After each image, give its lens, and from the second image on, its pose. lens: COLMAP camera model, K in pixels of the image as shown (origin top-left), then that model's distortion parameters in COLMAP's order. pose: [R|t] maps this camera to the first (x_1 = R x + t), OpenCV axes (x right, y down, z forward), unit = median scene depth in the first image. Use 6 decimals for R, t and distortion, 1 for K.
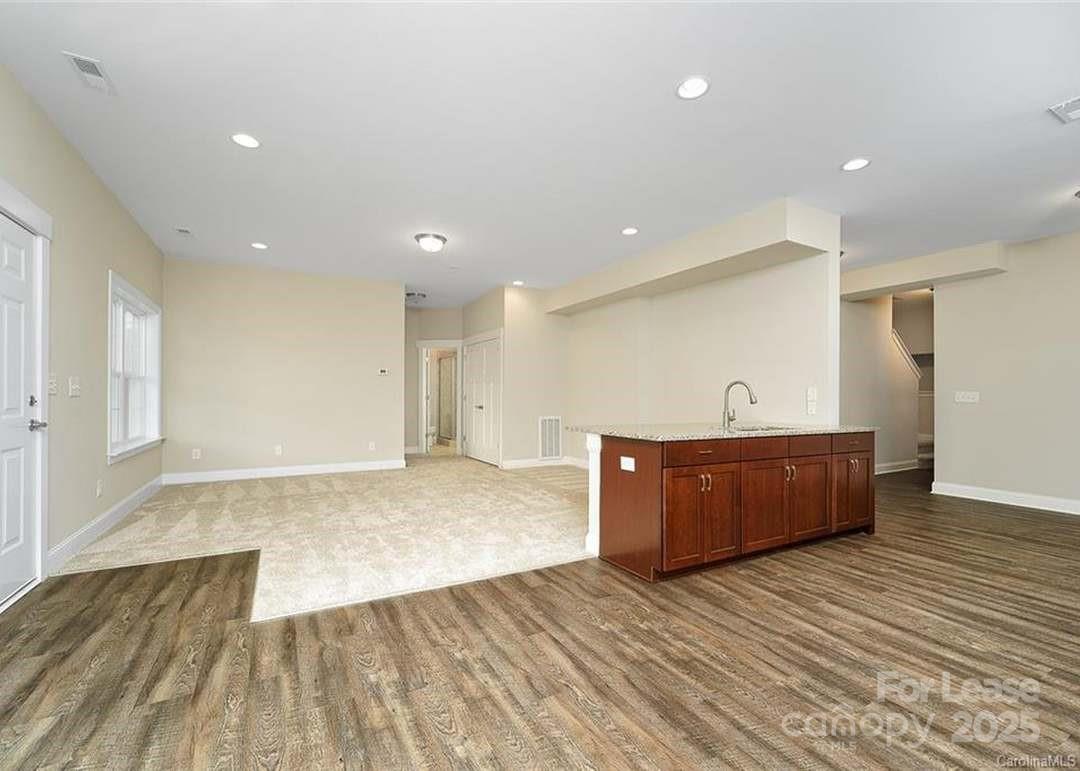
lens RADIAL K [[484.1, 0, 539.0], [0, 484.1, 385.6], [0, 0, 1]] dist [-0.003590, -0.001480]
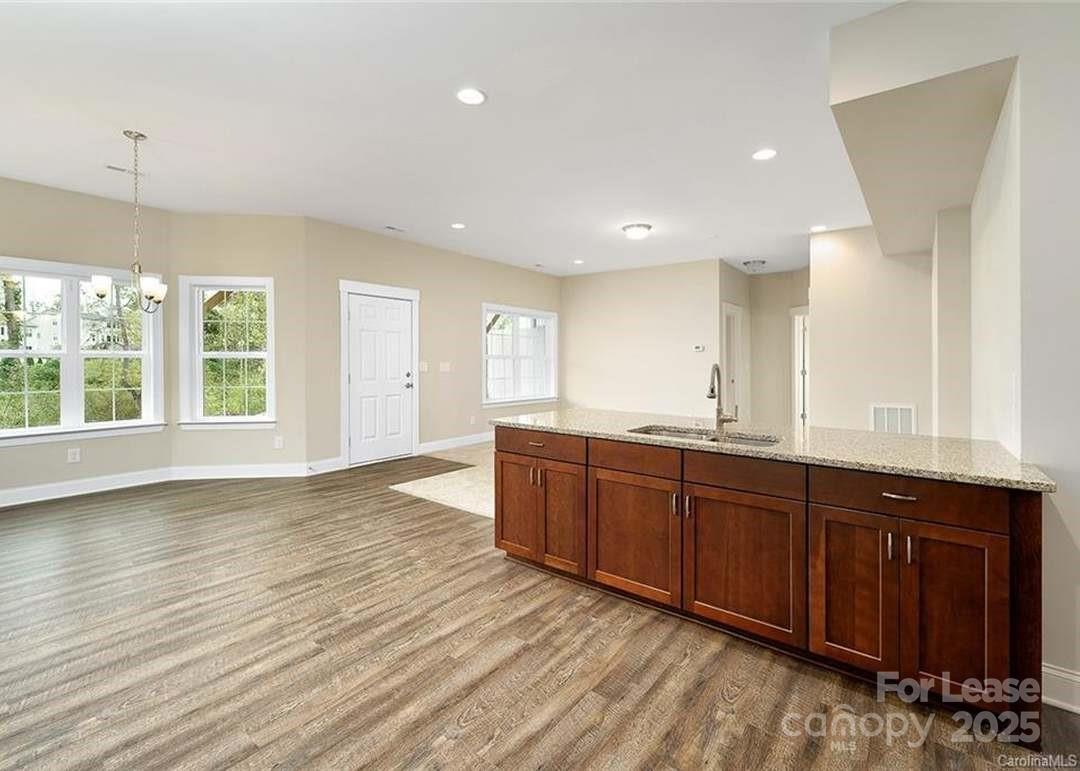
lens RADIAL K [[484.1, 0, 518.9], [0, 484.1, 368.2], [0, 0, 1]] dist [-0.003590, -0.001480]
pose [[0.375130, 0.008512, -0.926933, 1.468174], [0.009554, 0.999869, 0.013048, -0.028015], [0.926923, -0.013751, 0.375000, 0.757966]]
